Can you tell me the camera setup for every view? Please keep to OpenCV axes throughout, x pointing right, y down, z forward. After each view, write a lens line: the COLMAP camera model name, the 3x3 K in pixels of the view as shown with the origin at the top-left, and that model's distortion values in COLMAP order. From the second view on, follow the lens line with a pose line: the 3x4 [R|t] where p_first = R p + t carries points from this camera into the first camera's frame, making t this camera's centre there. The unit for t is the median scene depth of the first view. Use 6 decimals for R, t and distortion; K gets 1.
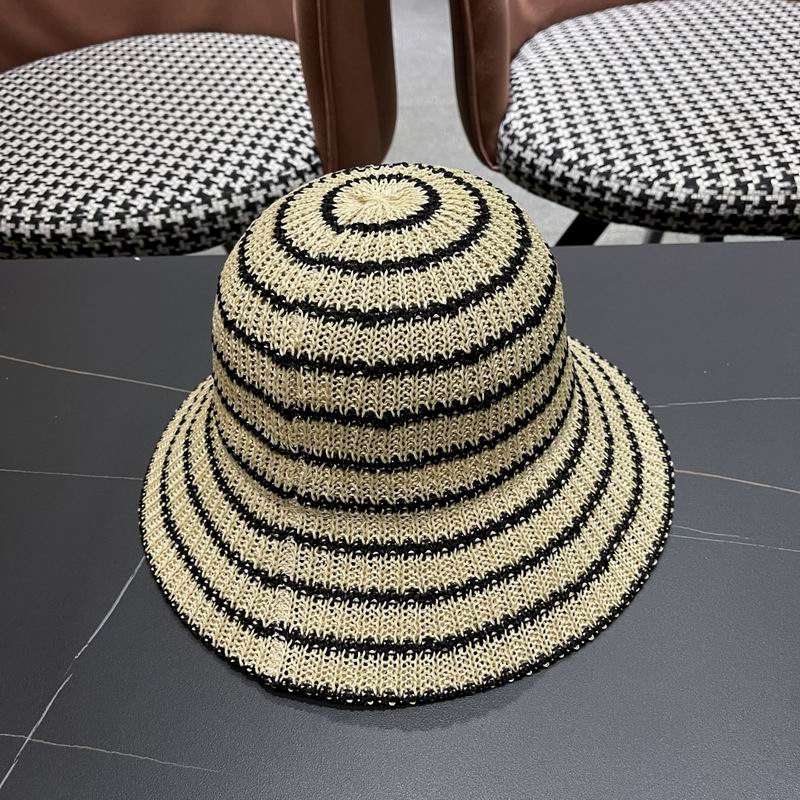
lens RADIAL K [[845.6, 0, 398.0], [0, 845.6, 409.6], [0, 0, 1]] dist [0.015527, 0.000000]
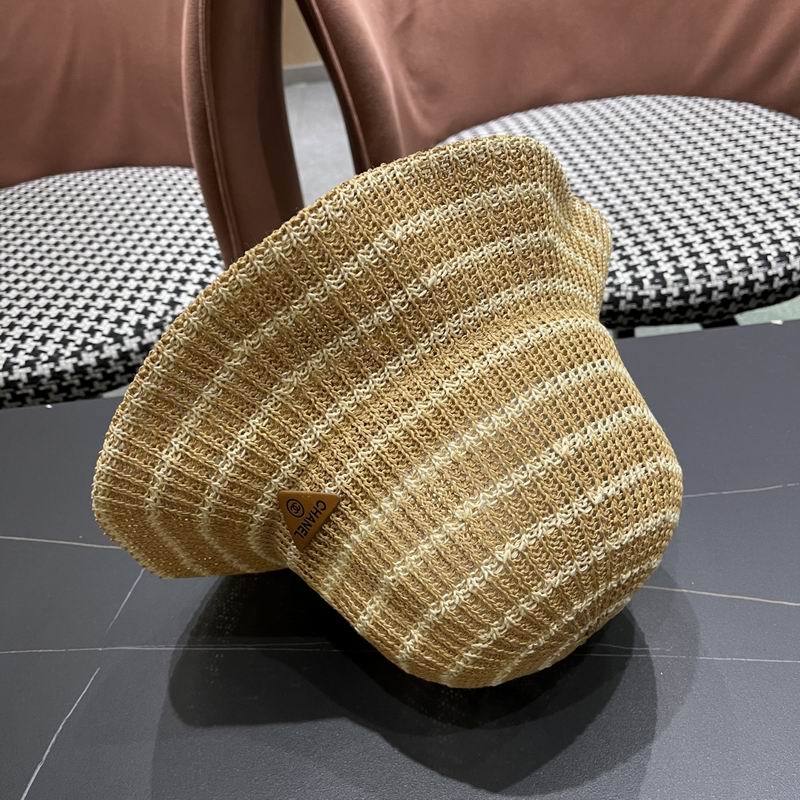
lens RADIAL K [[845.6, 0, 405.3], [0, 845.6, 400.2], [0, 0, 1]] dist [0.015527, 0.000000]
pose [[0.993644, -0.095389, 0.059770, 0.043403], [0.101080, 0.989756, -0.100829, -0.041004], [-0.049540, 0.106229, 0.993107, -0.001599]]
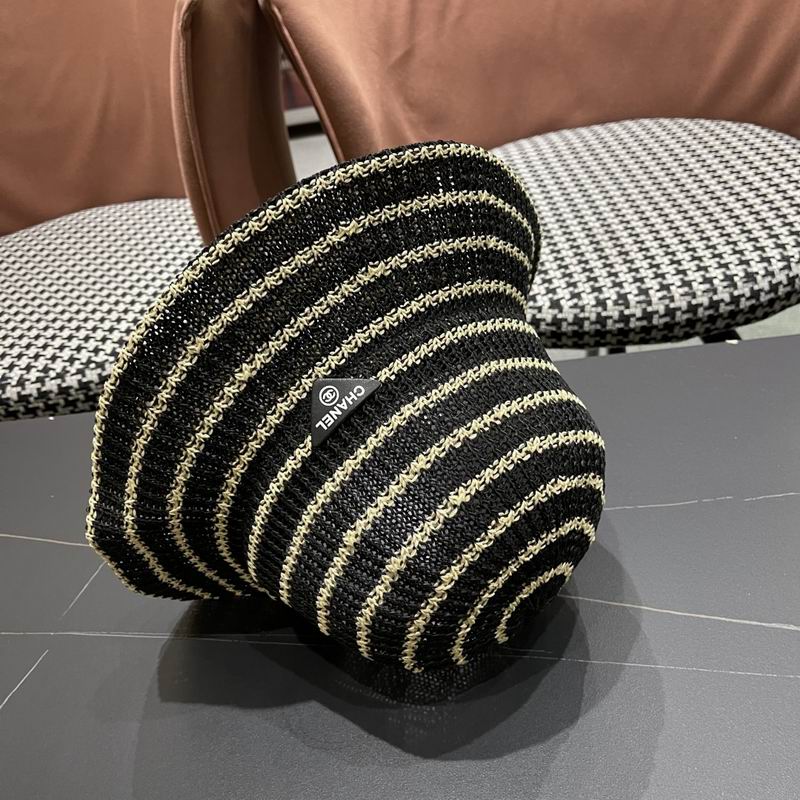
lens RADIAL K [[845.6, 0, 392.8], [0, 845.6, 404.5], [0, 0, 1]] dist [0.015527, 0.000000]
pose [[0.994887, -0.086002, -0.052943, 0.177253], [0.078456, 0.988267, -0.131044, -0.016958], [0.063592, 0.126221, 0.989962, -0.051160]]
